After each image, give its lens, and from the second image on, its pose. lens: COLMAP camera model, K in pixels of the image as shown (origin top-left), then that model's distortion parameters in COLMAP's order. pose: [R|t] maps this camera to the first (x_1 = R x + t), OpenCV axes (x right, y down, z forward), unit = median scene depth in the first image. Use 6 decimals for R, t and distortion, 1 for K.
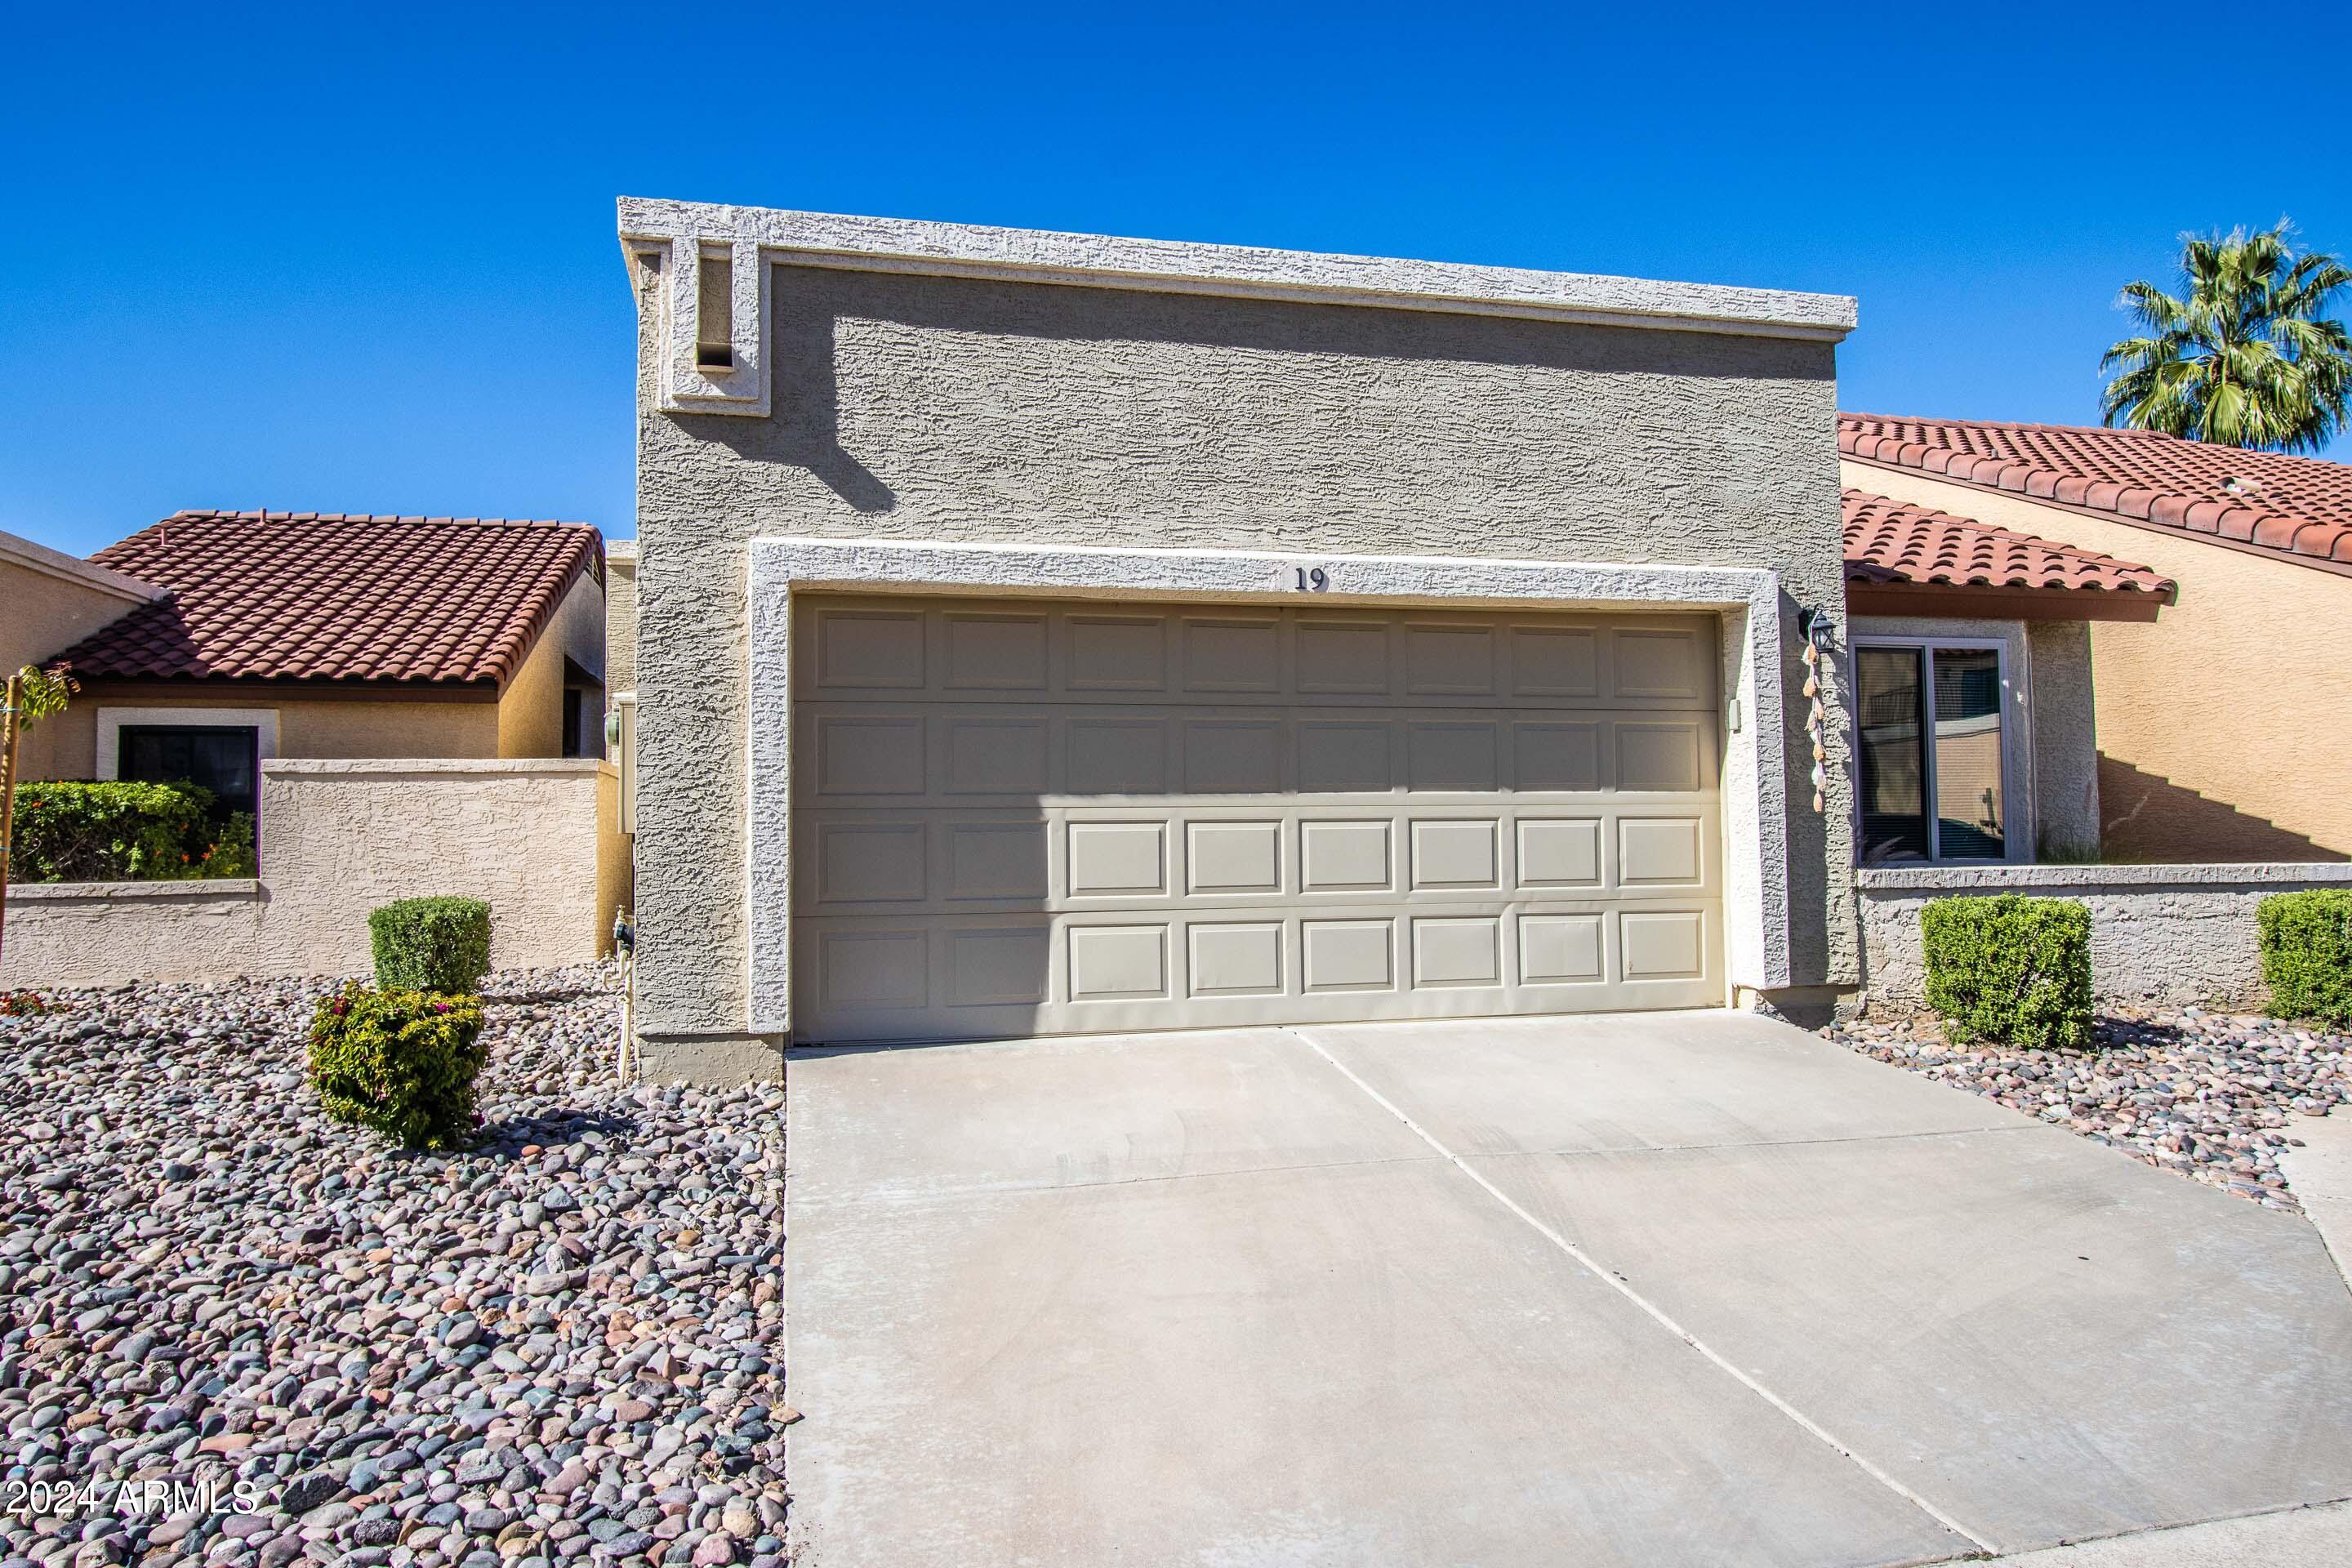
lens RADIAL K [[1553.7, 0, 1176.0], [0, 1553.7, 784.0], [0, 0, 1]] dist [-0.017349, 0.005343]
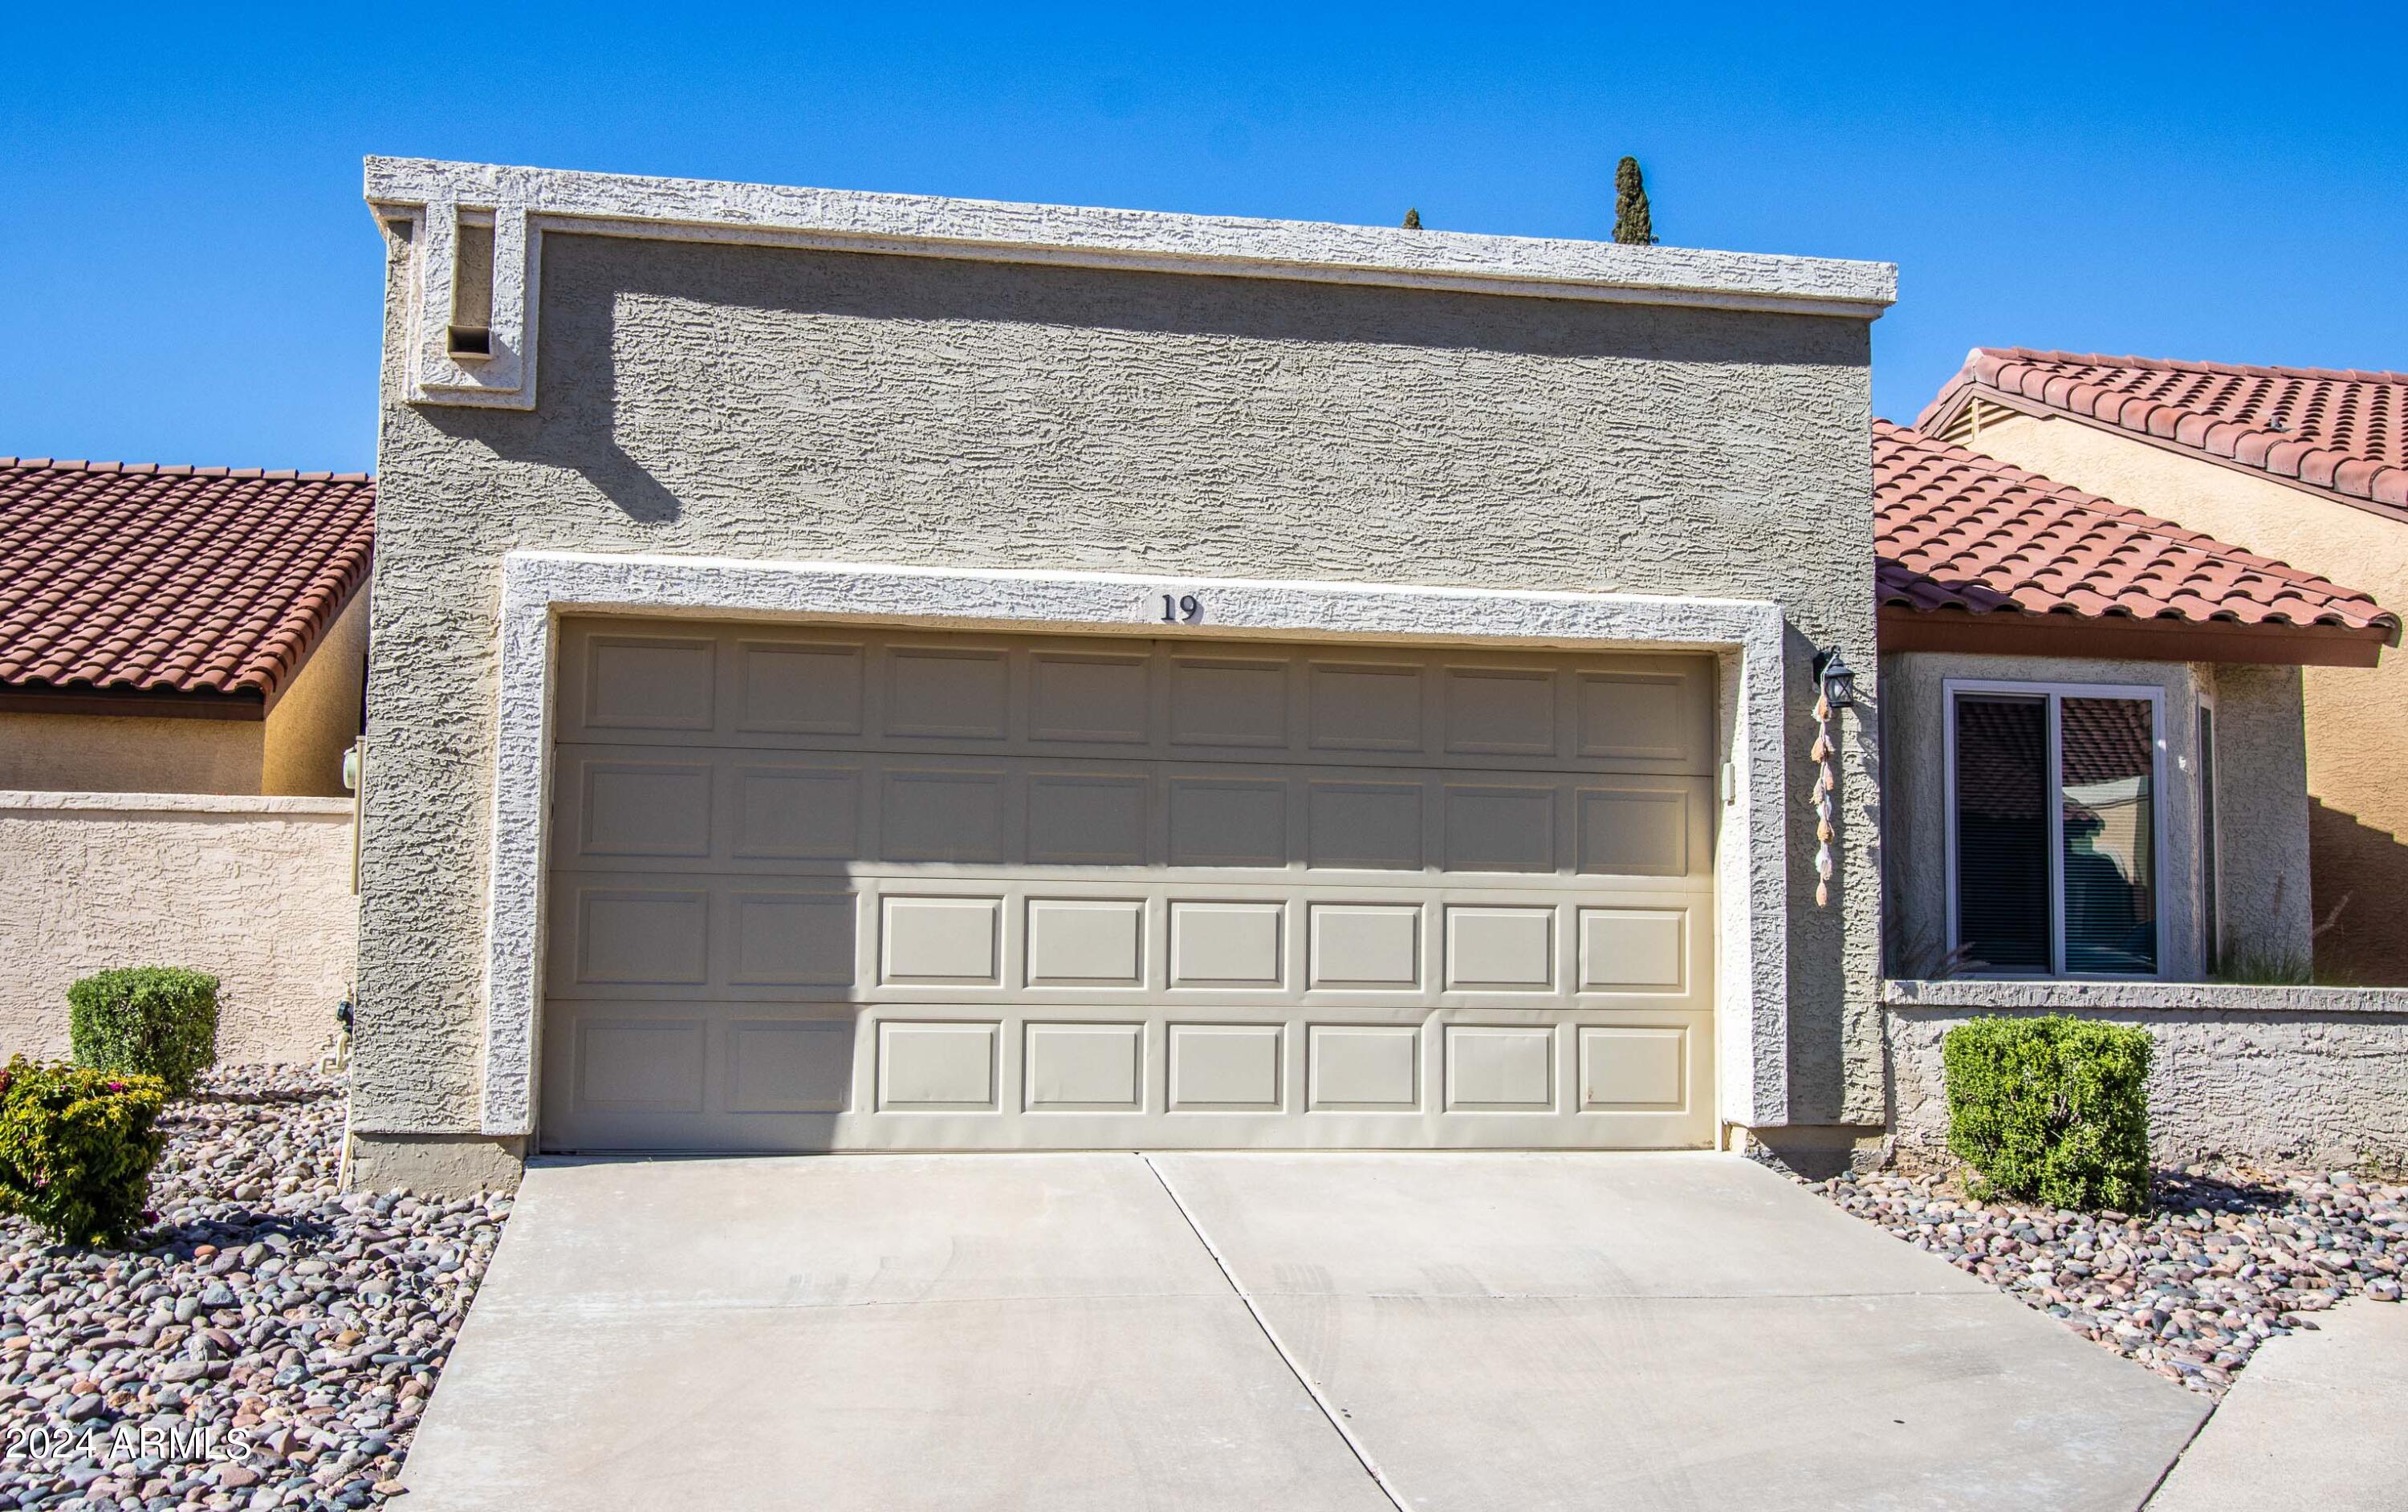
lens RADIAL K [[2350.5, 0, 1204.0], [0, 2350.5, 756.0], [0, 0, 1]] dist [-0.001658, 0.013850]
pose [[0.998031, 0.022179, -0.058668, 0.173798], [-0.024229, 0.999112, -0.034456, -0.010442], [0.057852, 0.035809, 0.997683, -0.244937]]
